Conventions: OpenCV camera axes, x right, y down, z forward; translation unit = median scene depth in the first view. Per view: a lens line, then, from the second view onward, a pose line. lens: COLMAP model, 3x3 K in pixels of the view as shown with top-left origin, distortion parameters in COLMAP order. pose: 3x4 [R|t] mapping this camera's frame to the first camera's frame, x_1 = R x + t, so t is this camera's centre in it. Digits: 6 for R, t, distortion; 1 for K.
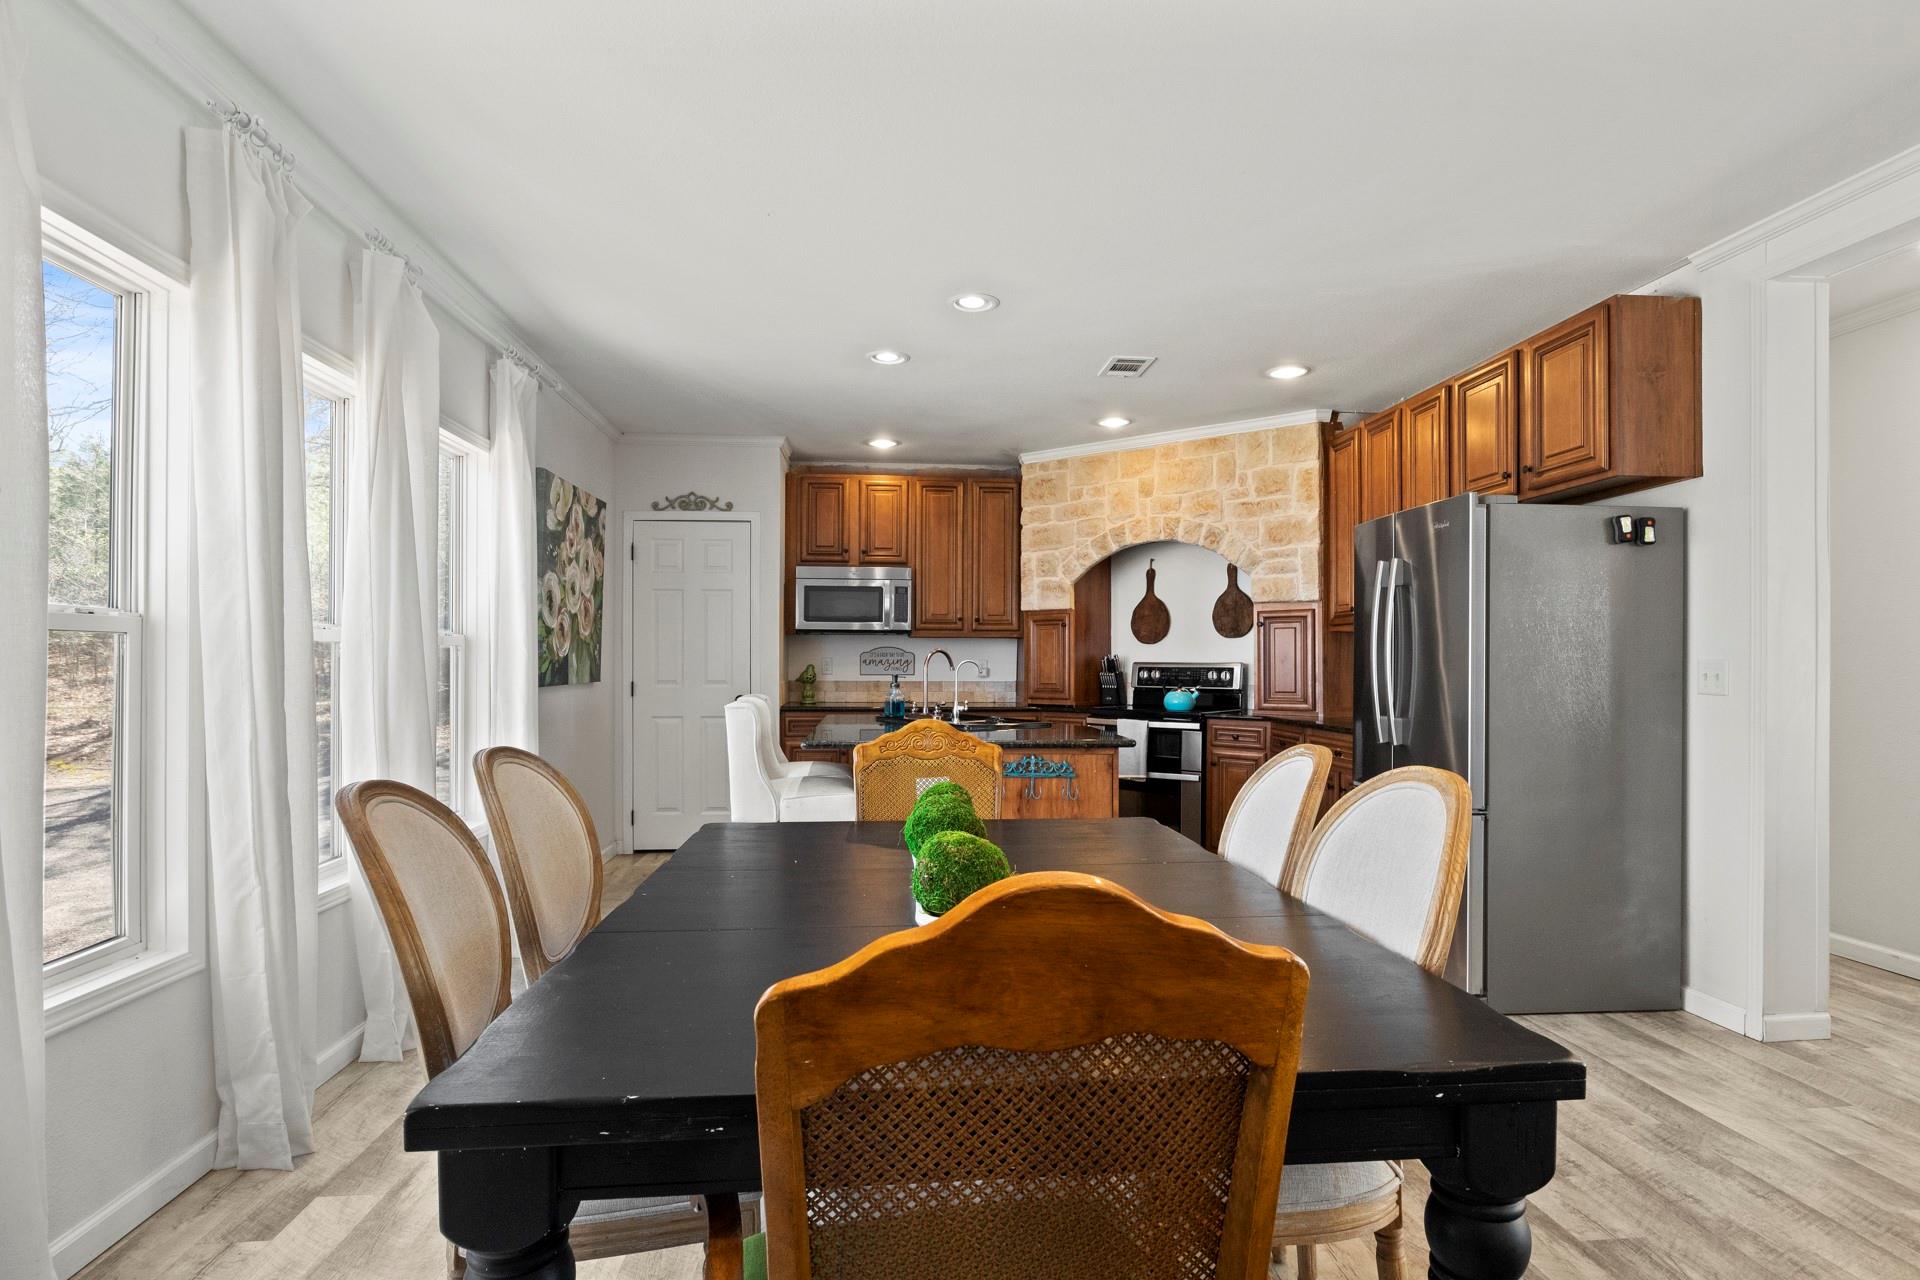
lens RADIAL K [[976.9, 0, 962.0], [0, 976.9, 650.5], [0, 0, 1]] dist [0.002111, -0.000439]
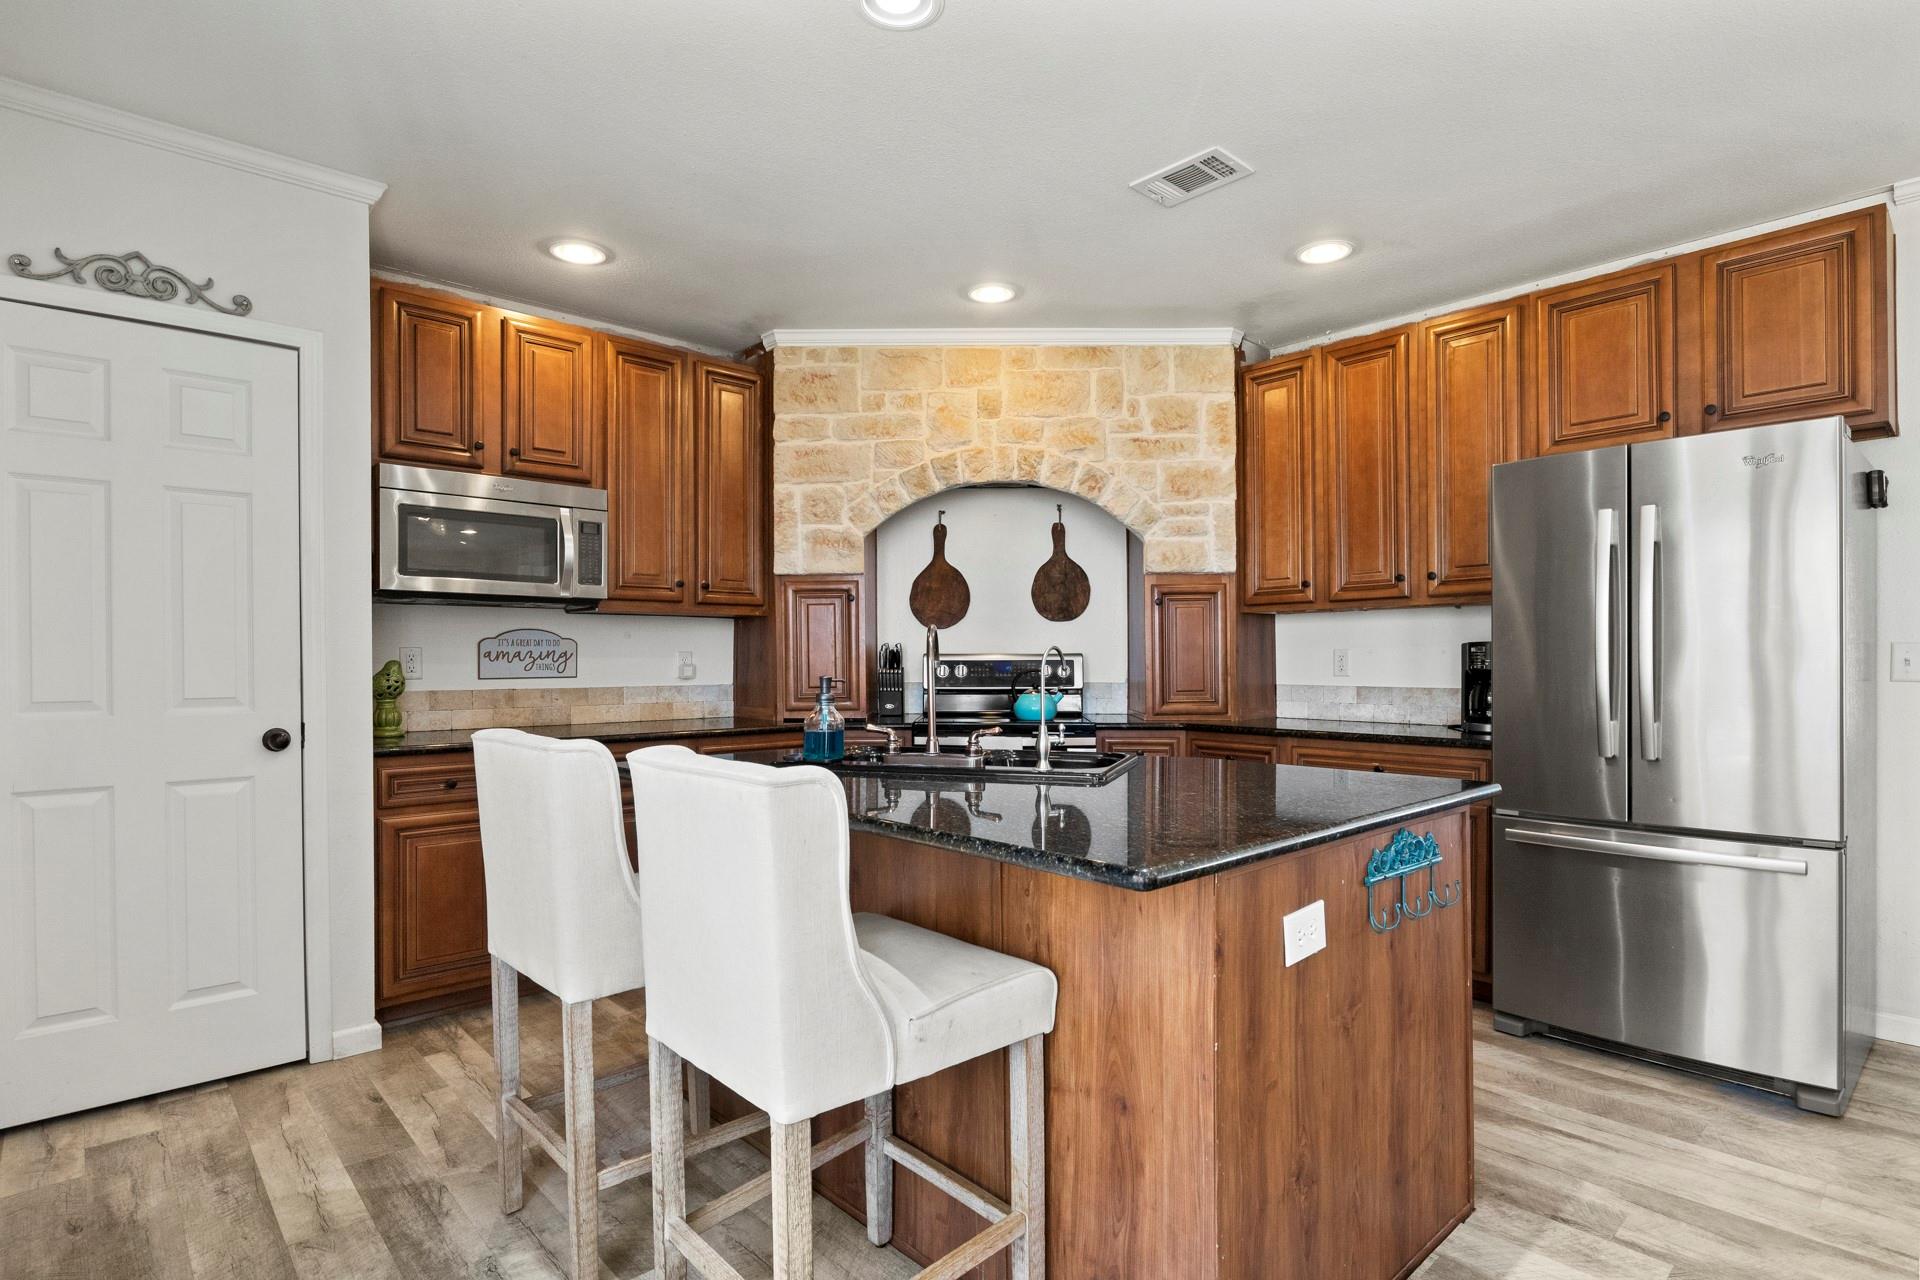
lens RADIAL K [[976.9, 0, 958.5], [0, 976.9, 648.9], [0, 0, 1]] dist [0.002111, -0.000439]
pose [[0.794809, -0.000029, 0.606859, -0.249795], [-0.001068, 0.999998, 0.001446, 0.007714], [-0.606858, -0.001797, 0.794808, 0.447549]]
